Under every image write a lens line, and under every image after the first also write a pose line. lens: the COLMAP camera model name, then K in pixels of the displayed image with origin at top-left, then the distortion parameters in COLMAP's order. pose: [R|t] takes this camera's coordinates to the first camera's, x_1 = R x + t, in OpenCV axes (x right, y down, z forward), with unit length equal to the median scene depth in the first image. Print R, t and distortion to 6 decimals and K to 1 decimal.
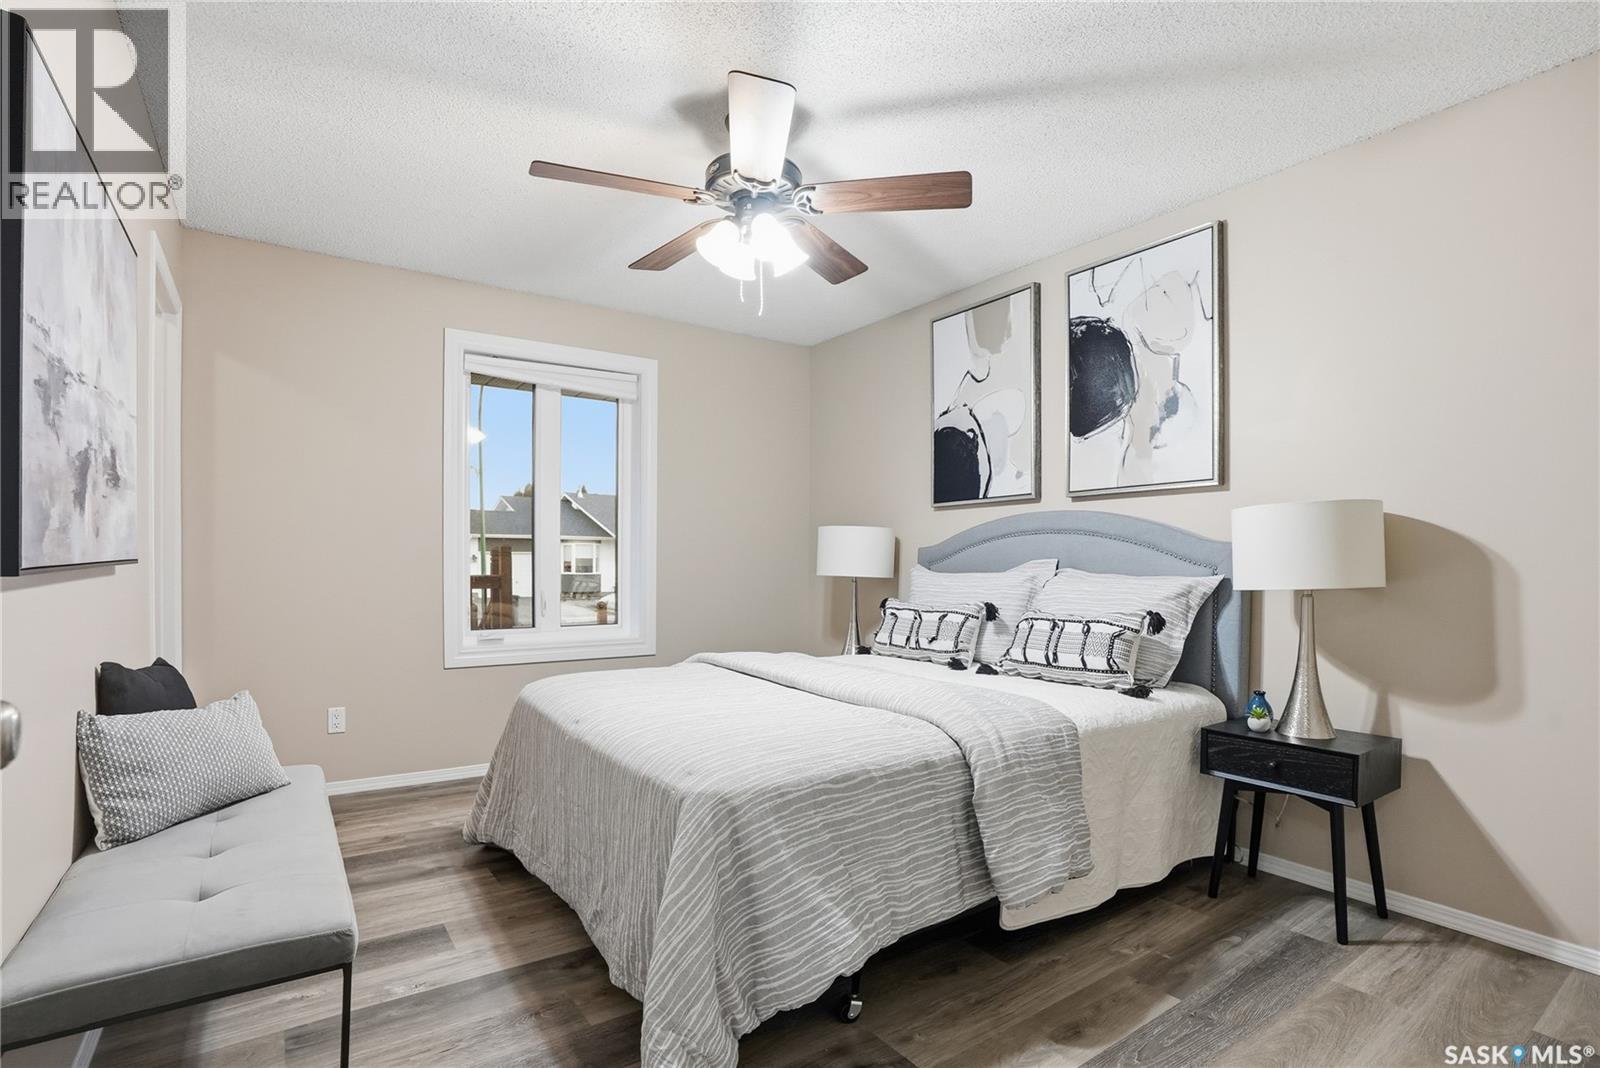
lens RADIAL K [[771.8, 0, 794.4], [0, 771.8, 553.4], [0, 0, 1]] dist [-0.002601, -0.000186]
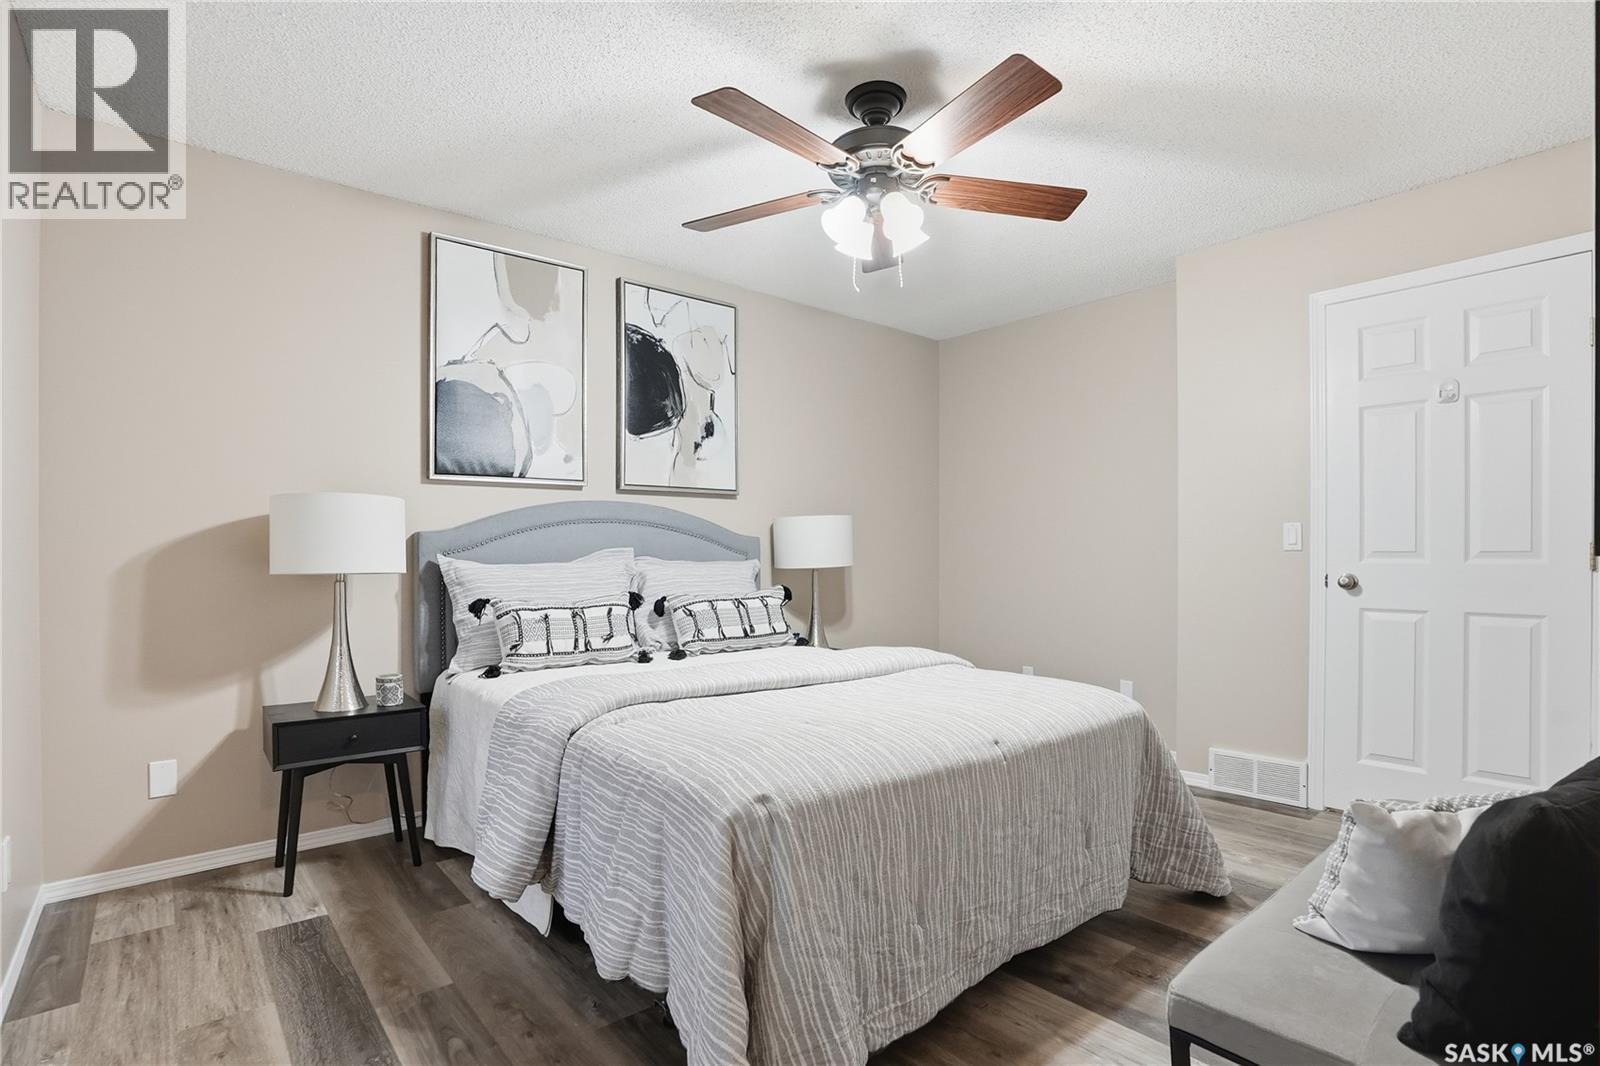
lens RADIAL K [[766.3, 0, 800.0], [0, 766.3, 533.0], [0, 0, 1]] dist [0.001152, 0.000212]
pose [[-0.055810, 0.015308, 0.998324, -0.662703], [-0.012960, 0.999787, -0.016055, 0.001489], [-0.998357, -0.013835, -0.055600, 0.754509]]
